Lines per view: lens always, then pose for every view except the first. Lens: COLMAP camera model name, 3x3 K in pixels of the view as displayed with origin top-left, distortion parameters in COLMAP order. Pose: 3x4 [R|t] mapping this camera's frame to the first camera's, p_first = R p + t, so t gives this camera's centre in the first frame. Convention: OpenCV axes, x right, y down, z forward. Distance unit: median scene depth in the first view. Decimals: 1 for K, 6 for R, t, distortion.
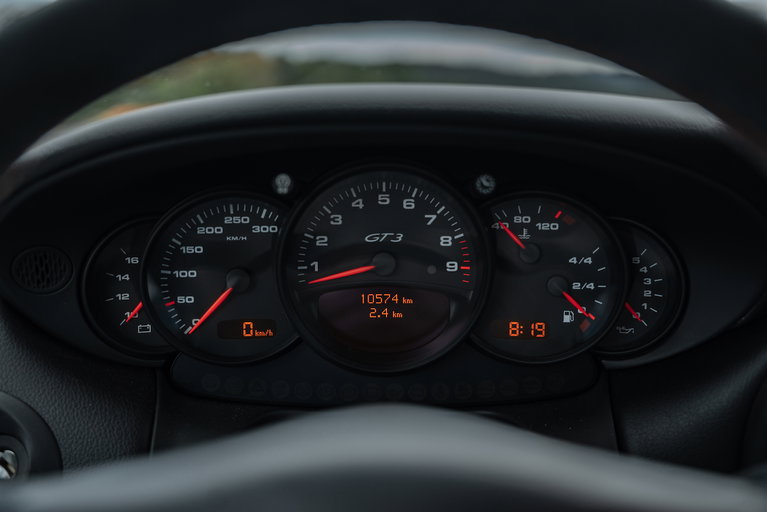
lens RADIAL K [[805.2, 0, 380.9], [0, 805.2, 256.2], [0, 0, 1]] dist [0.004864, 0.000000]
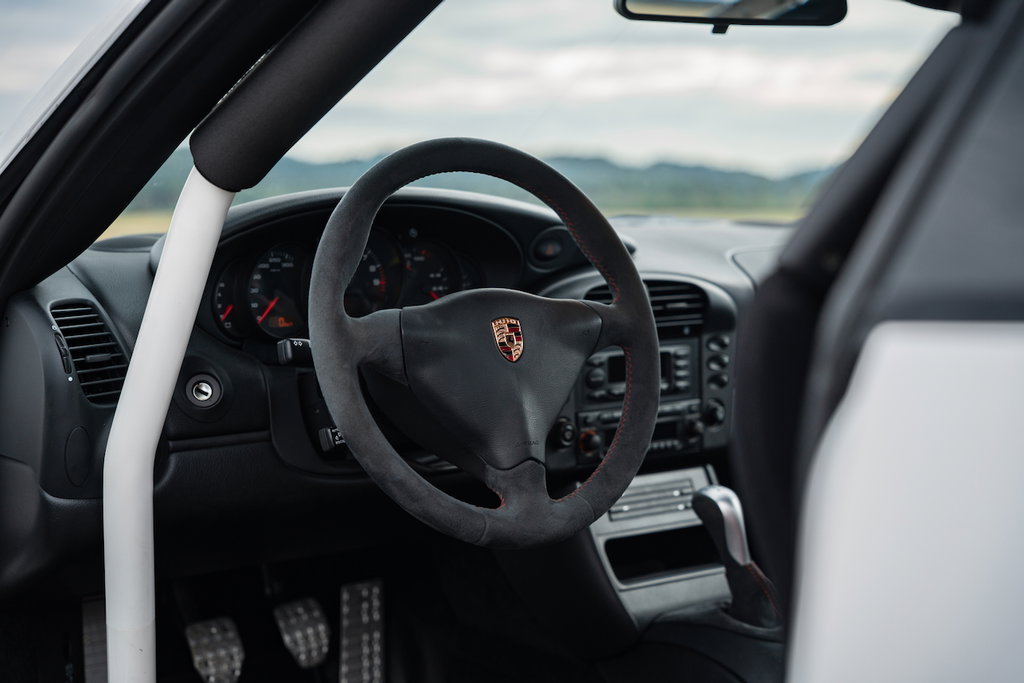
lens RADIAL K [[1533.5, 0, 511.3], [0, 1533.5, 344.3], [0, 0, 1]] dist [0.459558, 0.000000]
pose [[0.796711, -0.068645, 0.600449, -1.830012], [0.128193, 0.990115, -0.056902, 0.401509], [-0.590608, 0.122308, 0.797636, -2.032357]]
